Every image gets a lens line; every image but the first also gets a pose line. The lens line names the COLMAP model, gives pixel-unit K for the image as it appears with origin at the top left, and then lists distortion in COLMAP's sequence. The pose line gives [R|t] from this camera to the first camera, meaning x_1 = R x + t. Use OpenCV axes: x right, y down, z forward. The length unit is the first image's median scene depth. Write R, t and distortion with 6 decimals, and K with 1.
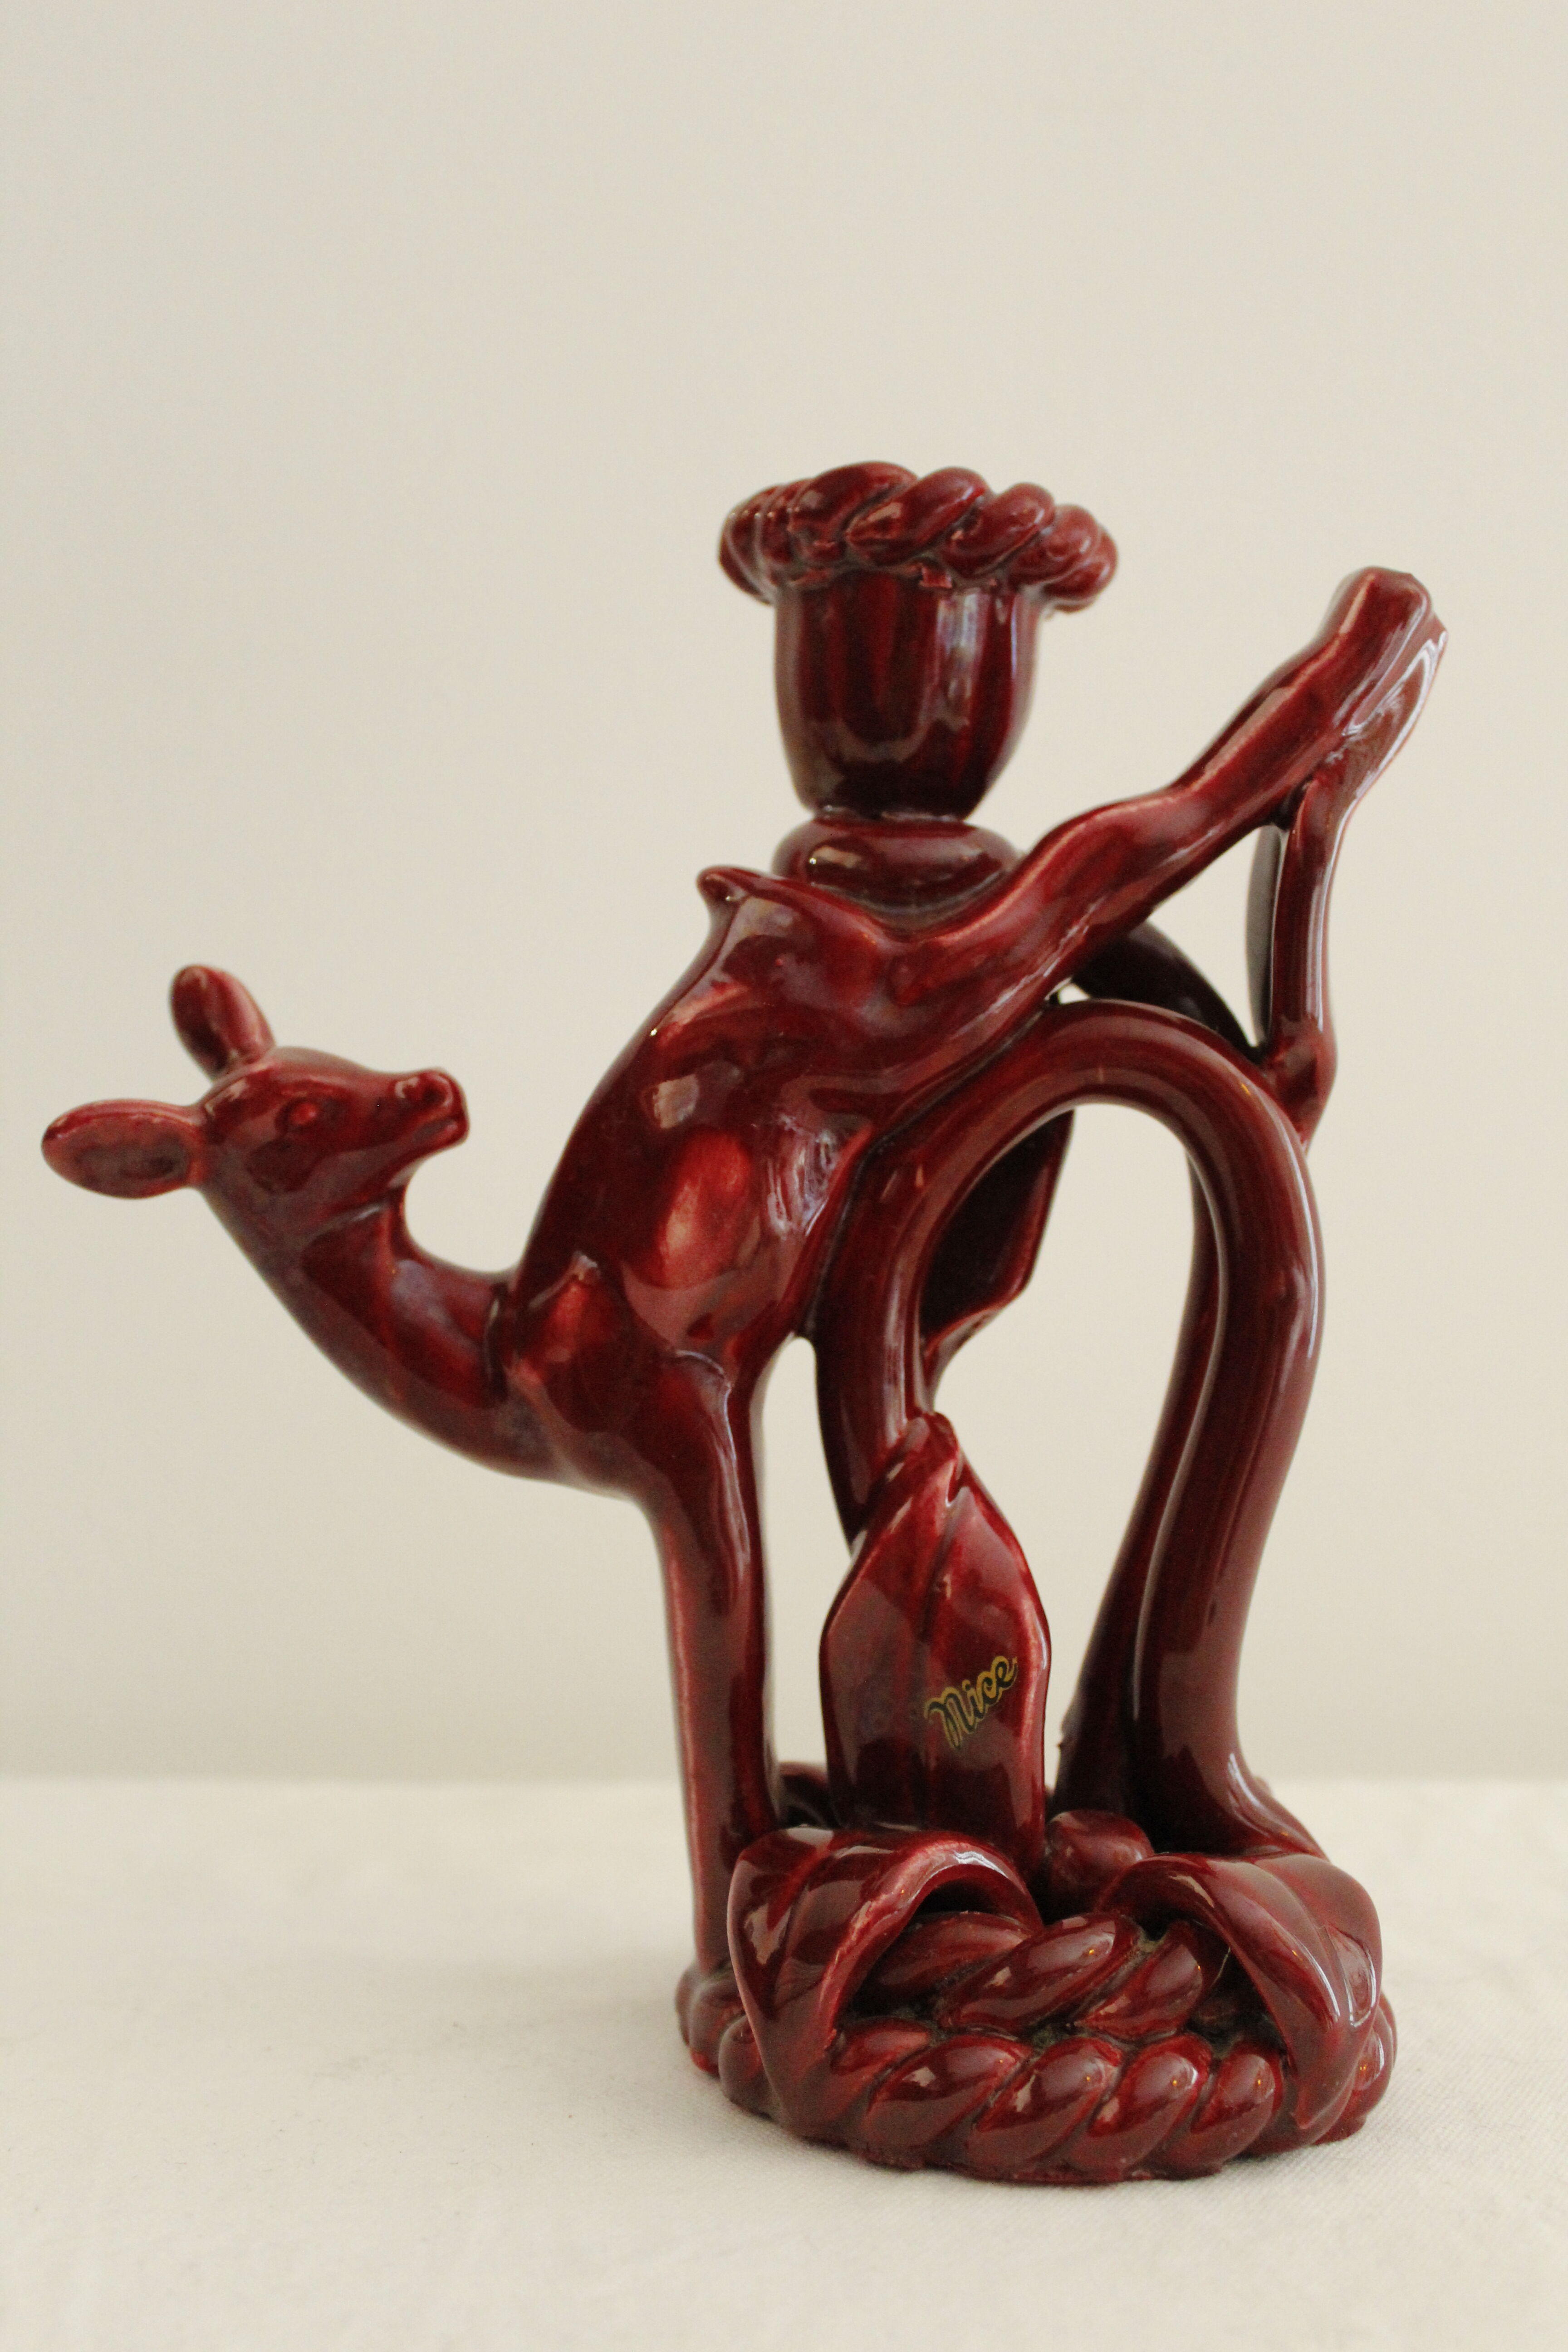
lens RADIAL K [[2907.9, 0, 753.9], [0, 2907.9, 1175.9], [0, 0, 1]] dist [0.004040, 0.016680]
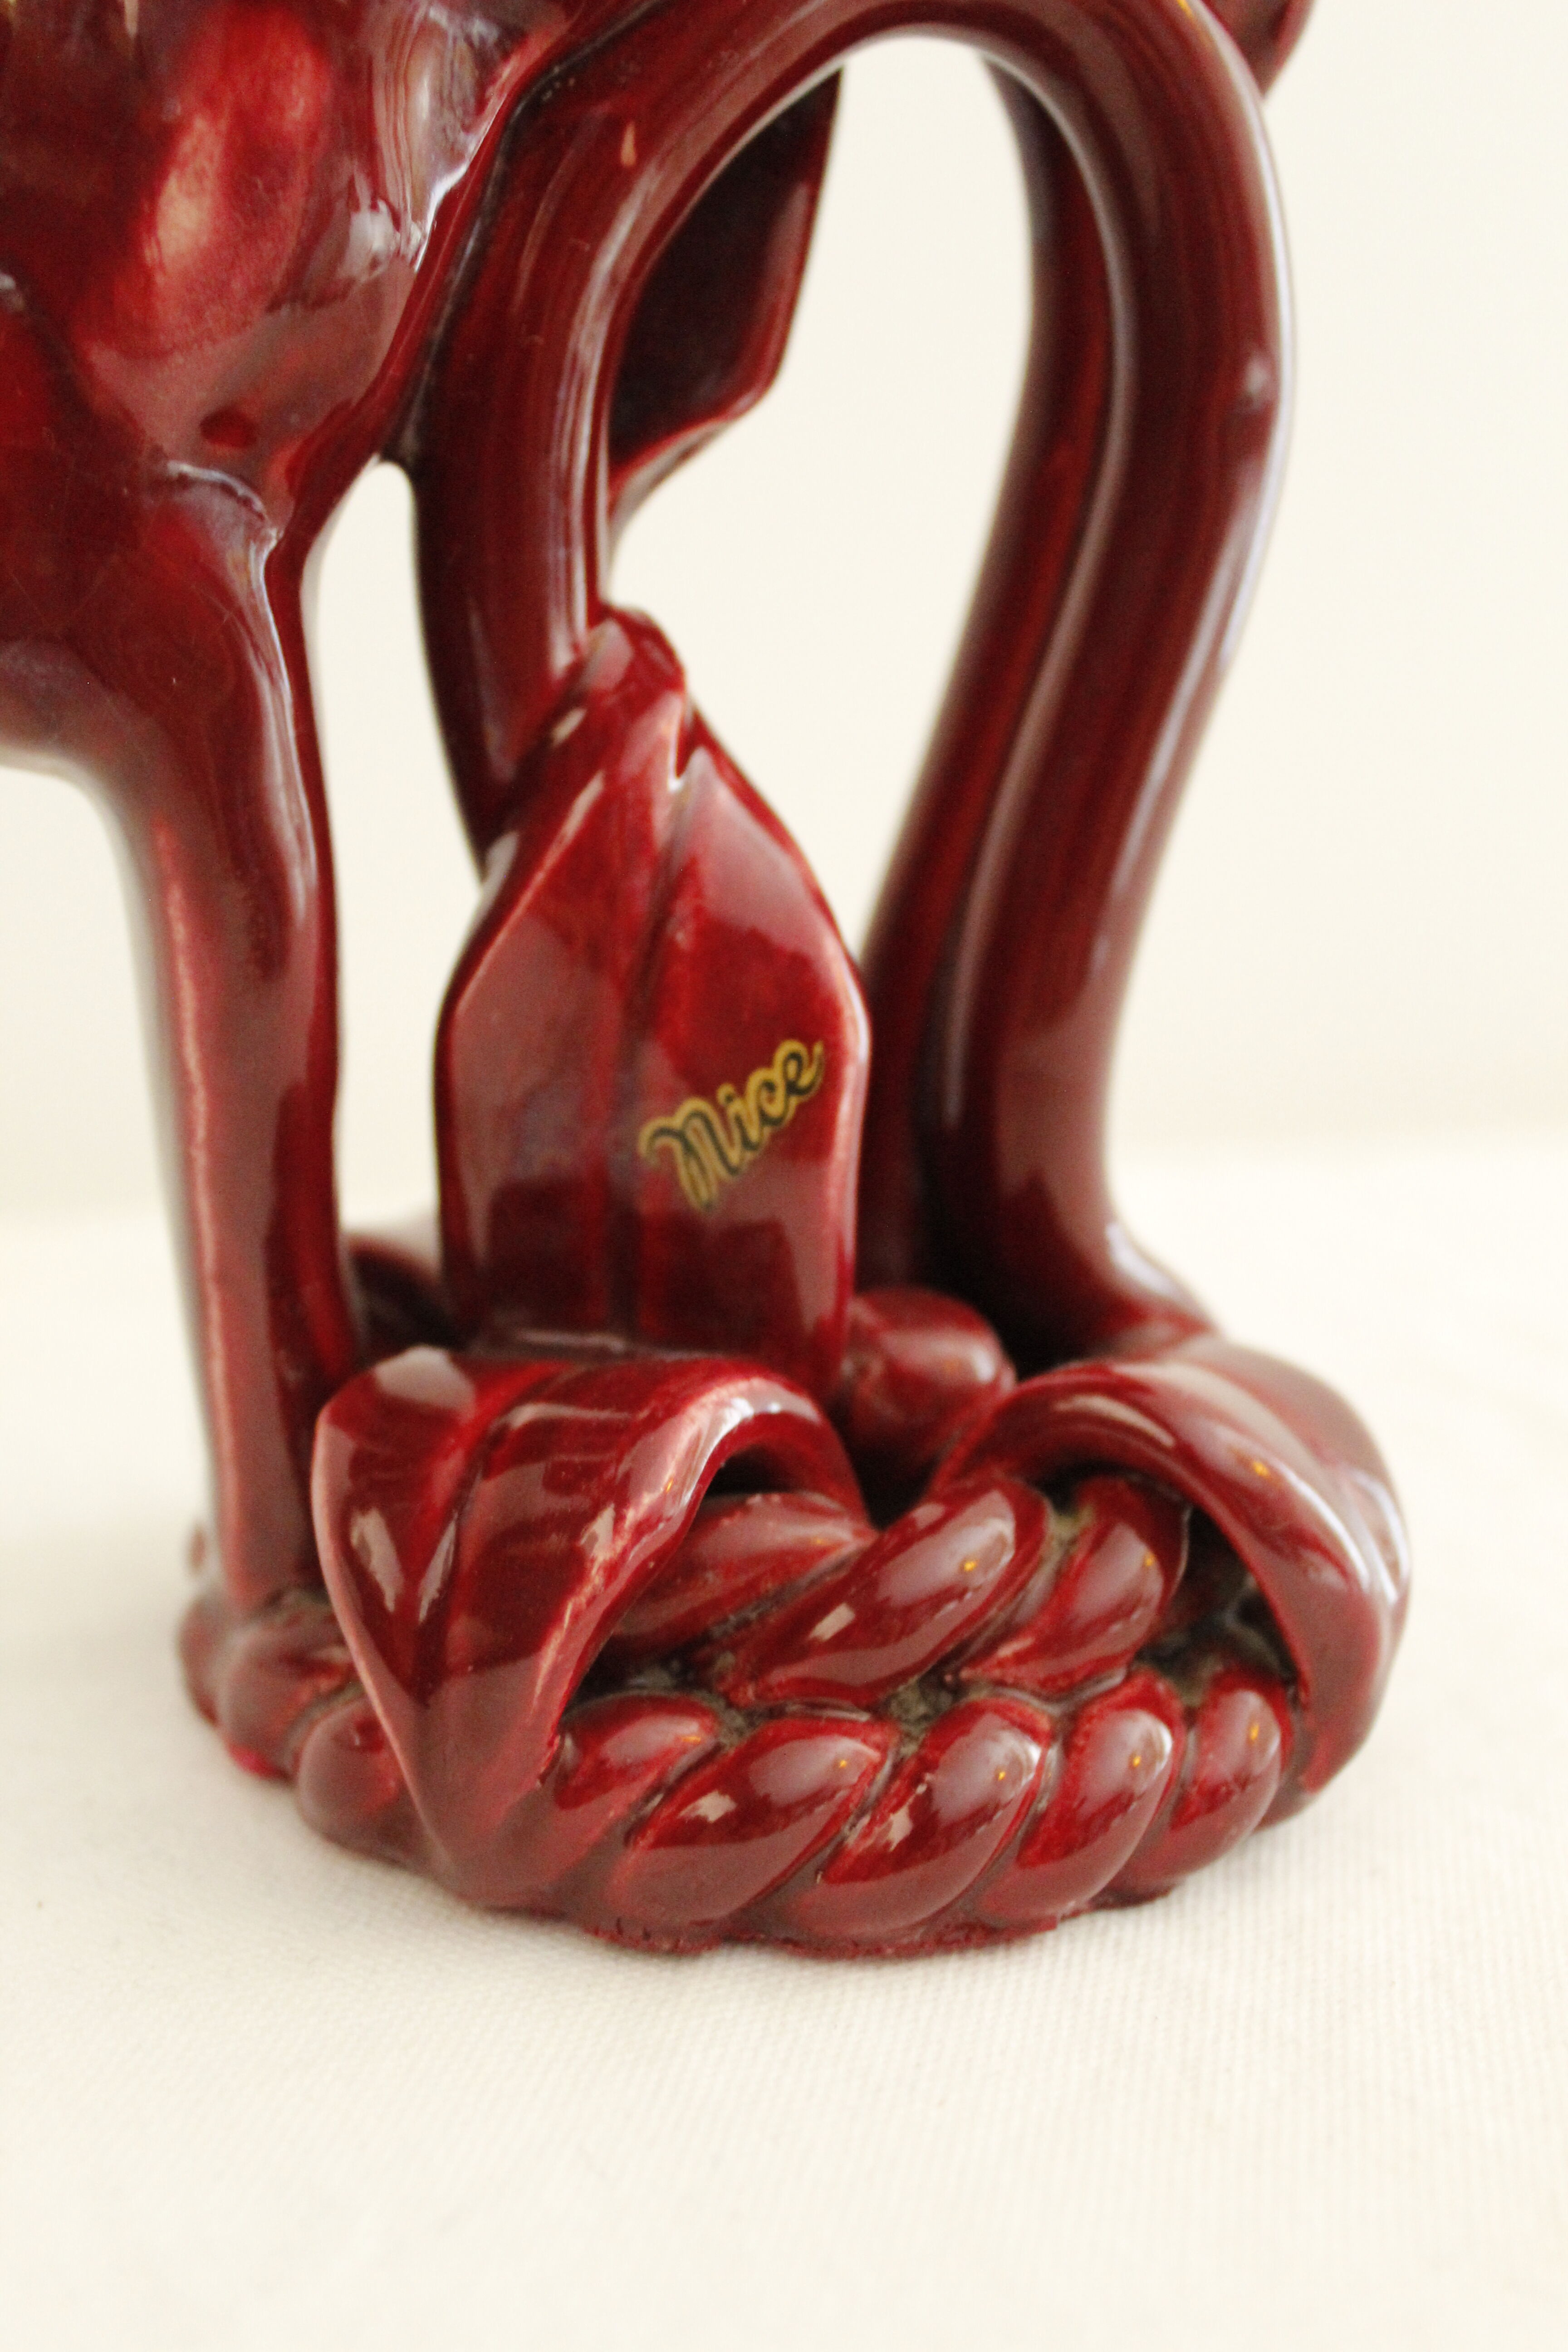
lens RADIAL K [[2851.9, 0, 784.0], [0, 2851.9, 1176.0], [0, 0, 1]] dist [-0.076177, 0.006764]
pose [[0.957425, -0.053629, 0.283657, -0.071807], [-0.009766, 0.976014, 0.217490, 0.072168], [-0.288517, -0.211000, 0.933936, 0.488371]]
